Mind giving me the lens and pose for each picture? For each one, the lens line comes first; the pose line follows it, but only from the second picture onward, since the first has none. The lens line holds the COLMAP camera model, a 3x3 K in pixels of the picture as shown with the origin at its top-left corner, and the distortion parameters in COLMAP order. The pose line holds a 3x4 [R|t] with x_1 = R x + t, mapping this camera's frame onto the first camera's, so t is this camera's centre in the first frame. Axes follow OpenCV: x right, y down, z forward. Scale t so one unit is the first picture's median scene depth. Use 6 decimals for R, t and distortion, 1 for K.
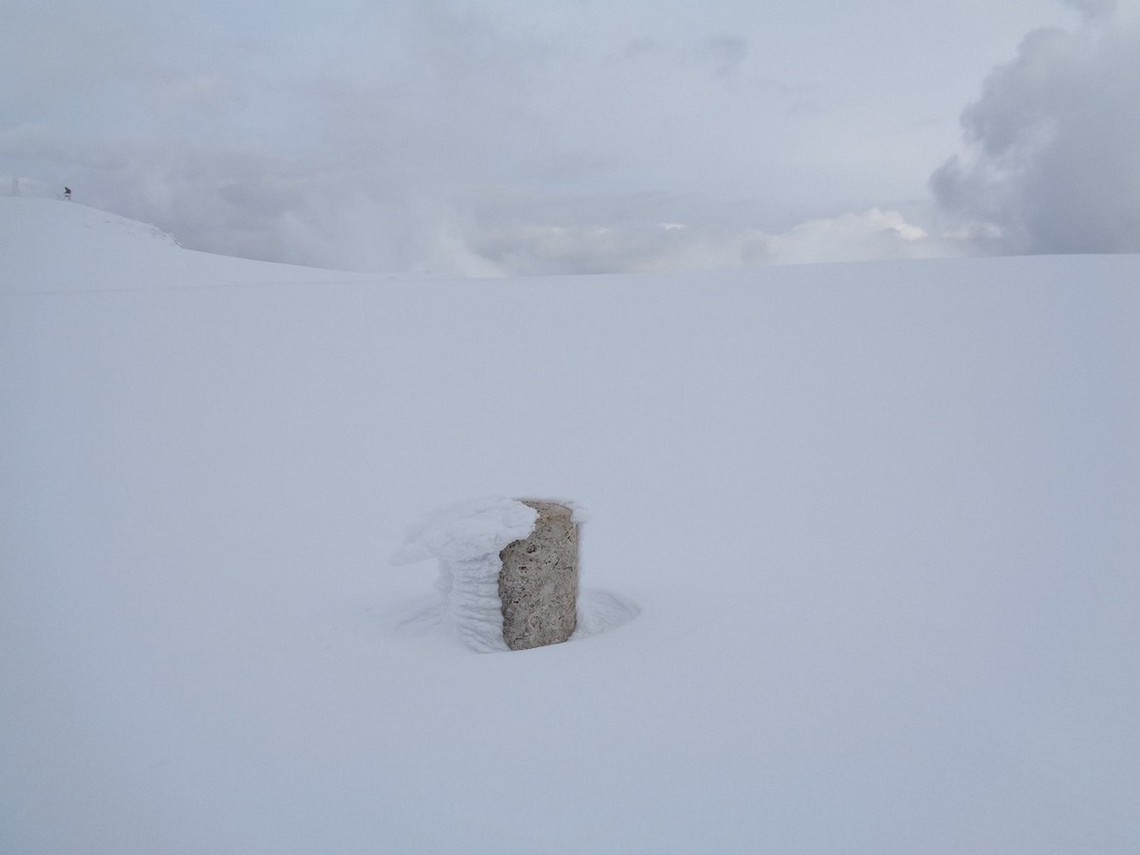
lens RADIAL K [[892.1, 0, 570.7], [0, 892.1, 427.5], [0, 0, 1]] dist [0.000157, -0.000721]
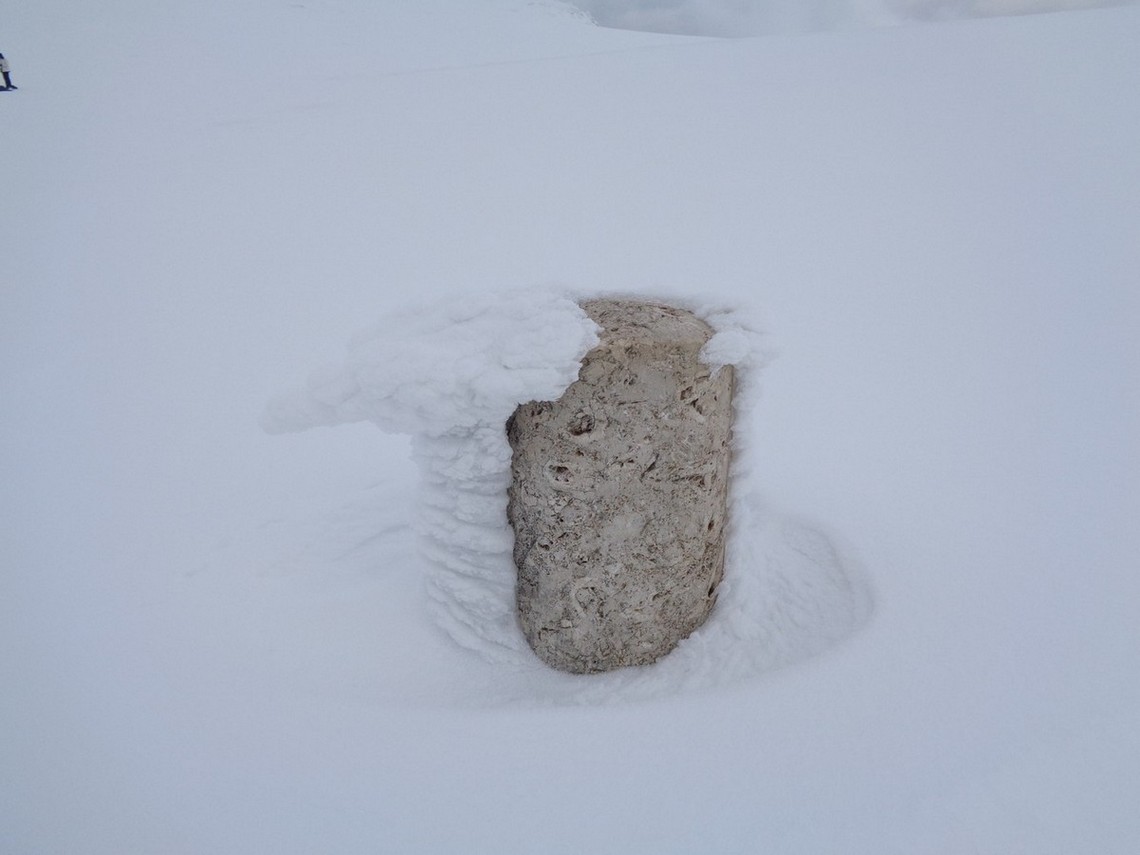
lens RADIAL K [[892.1, 0, 569.5], [0, 892.1, 425.2], [0, 0, 1]] dist [0.000157, -0.000721]
pose [[0.904603, 0.116496, -0.410026, 0.111058], [-0.018805, 0.971899, 0.234647, 0.044988], [0.425840, -0.204552, 0.881373, 0.654656]]
